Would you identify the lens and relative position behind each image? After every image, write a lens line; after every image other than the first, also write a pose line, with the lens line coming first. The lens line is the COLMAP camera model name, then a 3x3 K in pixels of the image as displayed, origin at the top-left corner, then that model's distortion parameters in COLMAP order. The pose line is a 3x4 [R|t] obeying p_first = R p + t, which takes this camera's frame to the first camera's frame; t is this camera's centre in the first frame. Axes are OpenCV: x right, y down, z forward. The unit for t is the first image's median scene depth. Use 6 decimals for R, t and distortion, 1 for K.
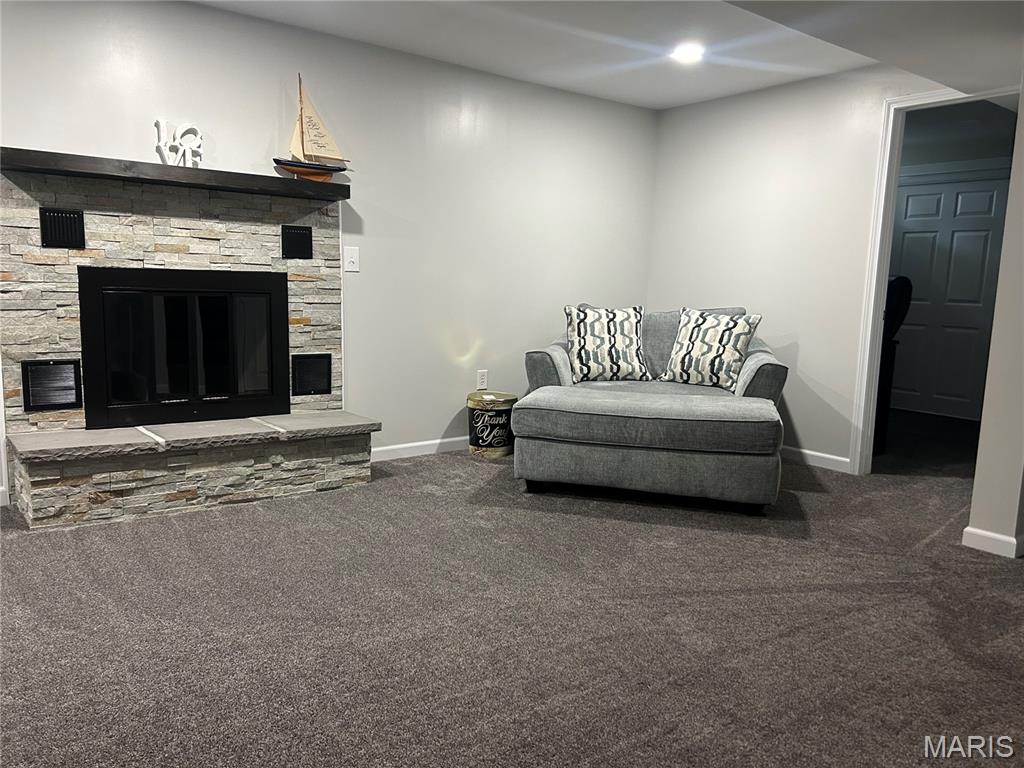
lens RADIAL K [[770.0, 0, 507.3], [0, 770.0, 389.3], [0, 0, 1]] dist [0.049823, -0.041929]
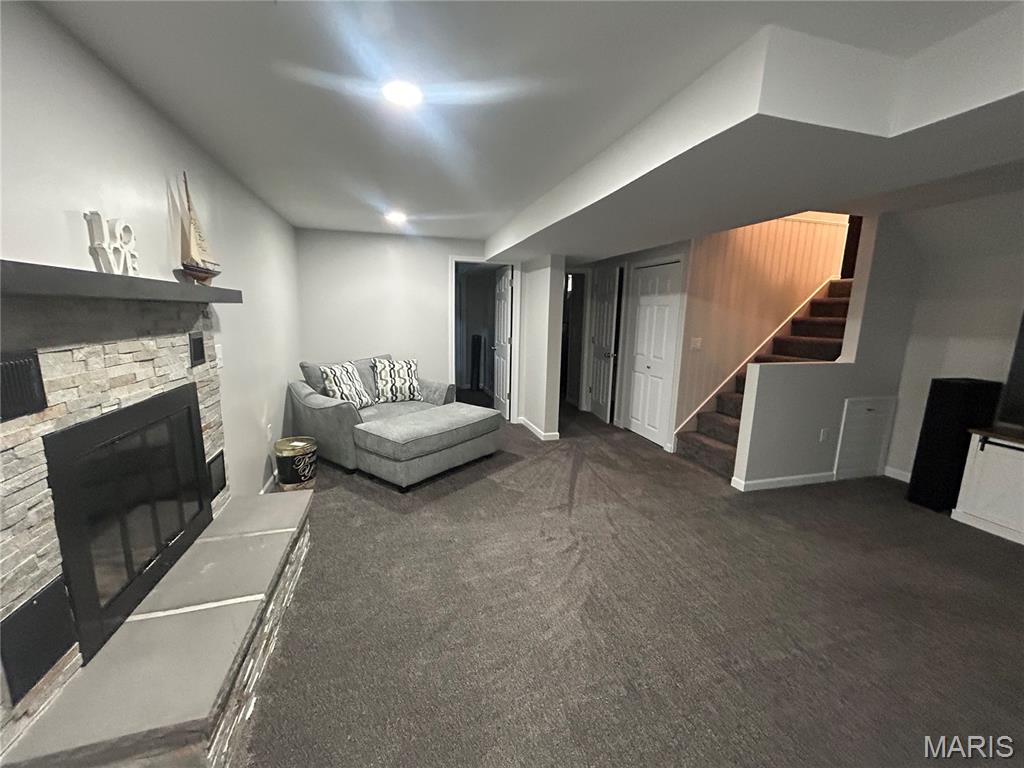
lens RADIAL K [[414.2, 0, 516.6], [0, 414.2, 385.4], [0, 0, 1]] dist [-0.006797, 0.001042]
pose [[0.372625, -0.180111, 0.910336, -0.636147], [0.119908, 0.982105, 0.145229, -0.182458], [-0.920203, 0.055041, 0.387553, 0.465562]]
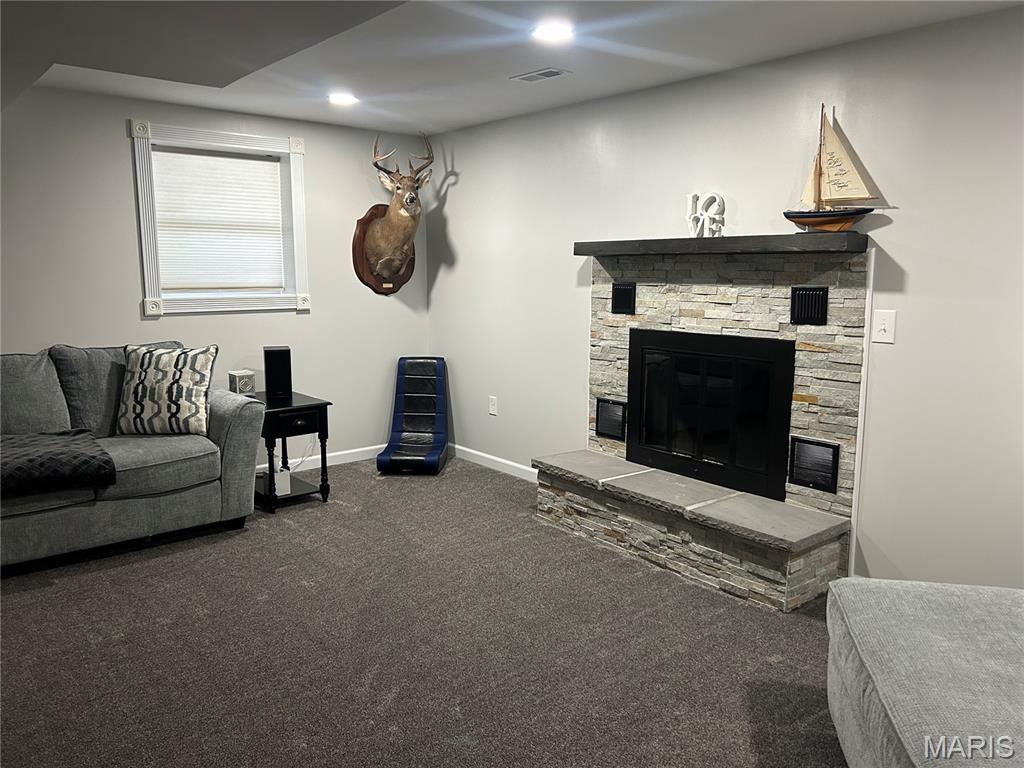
lens RADIAL K [[770.0, 0, 512.0], [0, 770.0, 384.7], [0, 0, 1]] dist [0.049823, -0.041929]
pose [[0.042832, 0.118732, -0.992002, 0.593017], [-0.146880, 0.982873, 0.111297, -0.161281], [0.988227, 0.140938, 0.059538, 0.683766]]
